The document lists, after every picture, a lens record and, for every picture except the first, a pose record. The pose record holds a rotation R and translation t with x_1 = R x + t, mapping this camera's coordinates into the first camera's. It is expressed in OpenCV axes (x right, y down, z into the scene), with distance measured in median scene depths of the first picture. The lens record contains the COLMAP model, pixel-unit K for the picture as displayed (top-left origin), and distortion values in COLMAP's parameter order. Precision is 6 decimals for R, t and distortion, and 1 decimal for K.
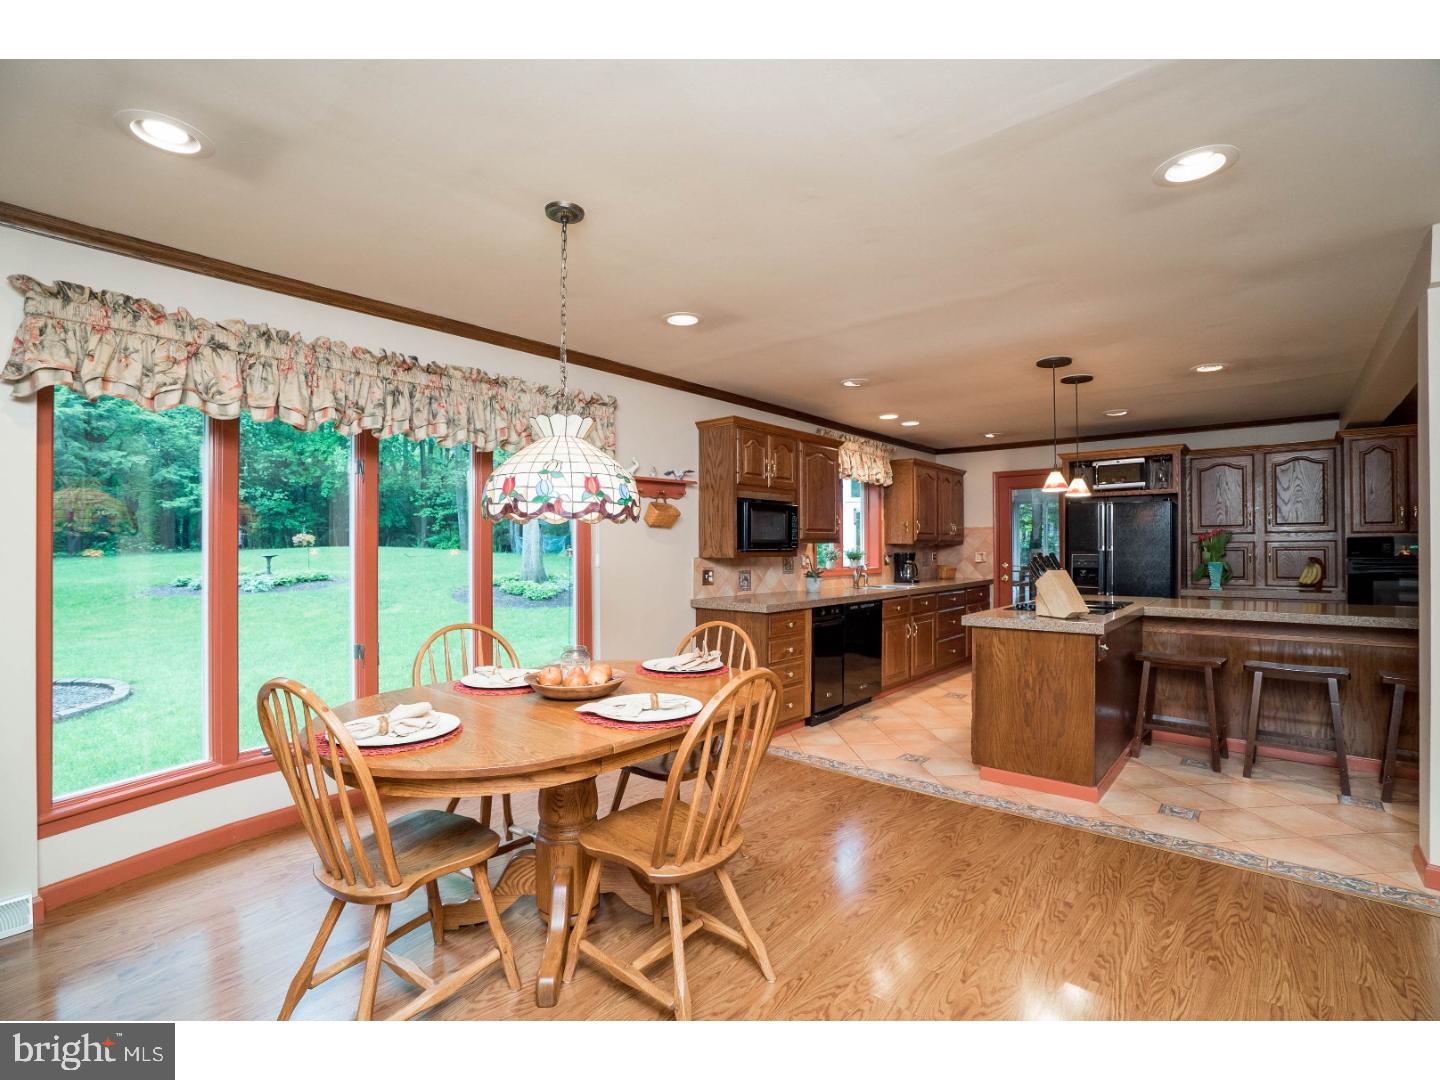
lens RADIAL K [[686.4, 0, 720.2], [0, 686.4, 542.7], [0, 0, 1]] dist [-0.034565, 0.001394]
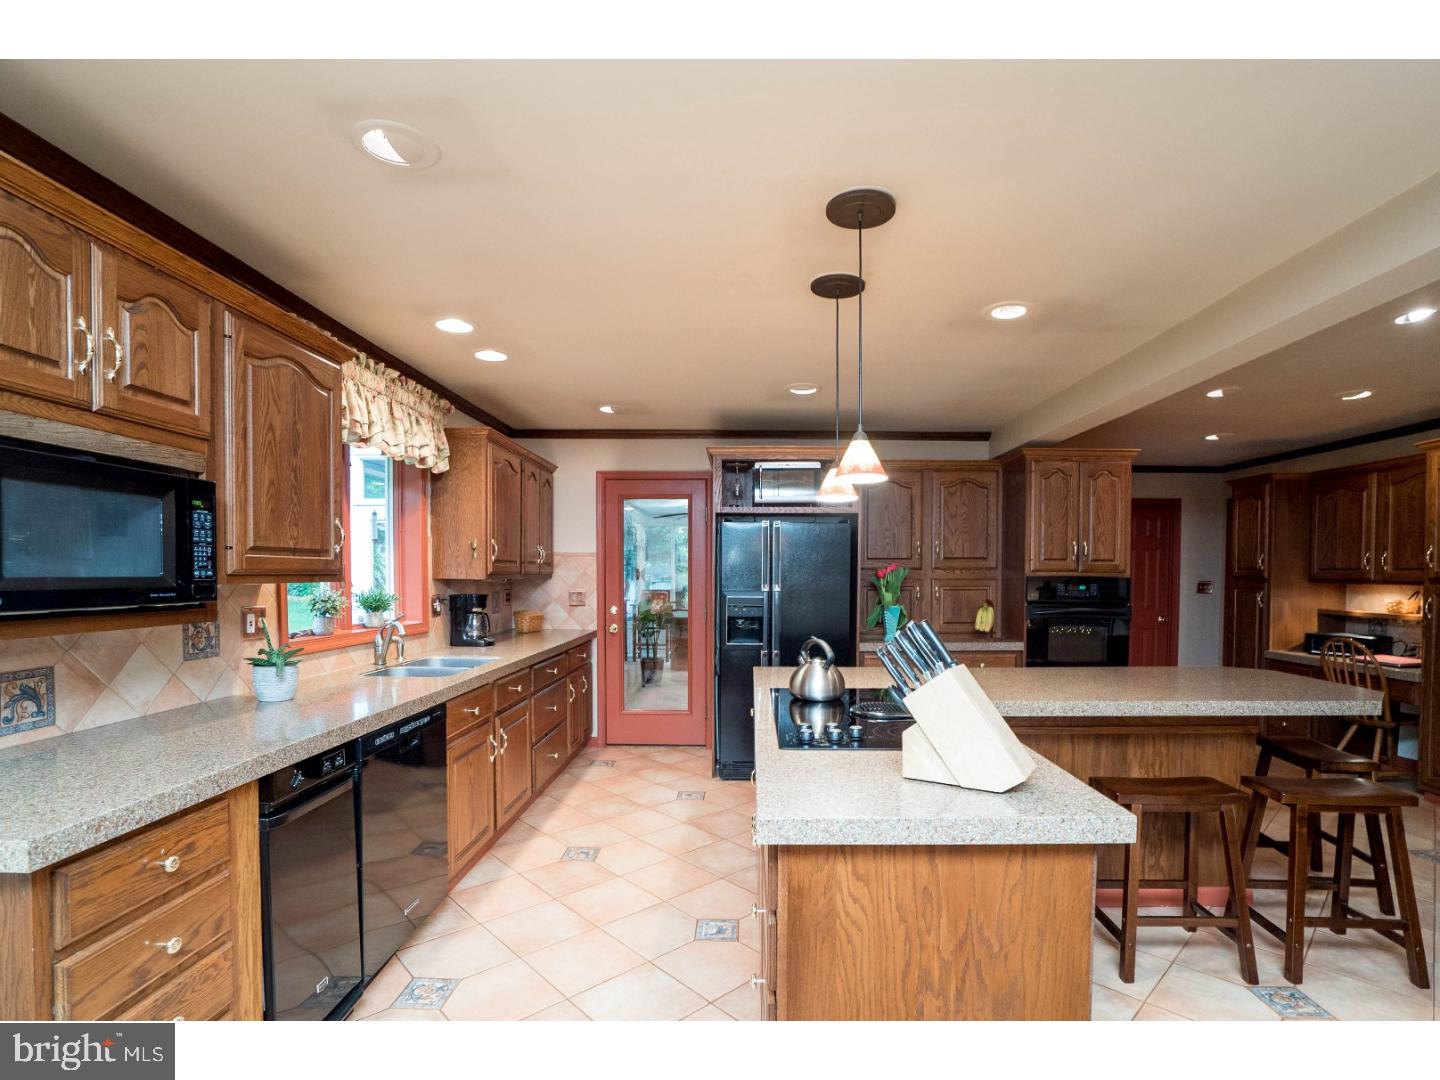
lens RADIAL K [[686.4, 0, 724.3], [0, 686.4, 592.0], [0, 0, 1]] dist [-0.034565, 0.001394]
pose [[0.774219, -0.011450, 0.632815, 0.078283], [-0.010260, 0.999478, 0.030636, -0.007528], [-0.632835, -0.030211, 0.773697, 0.454897]]
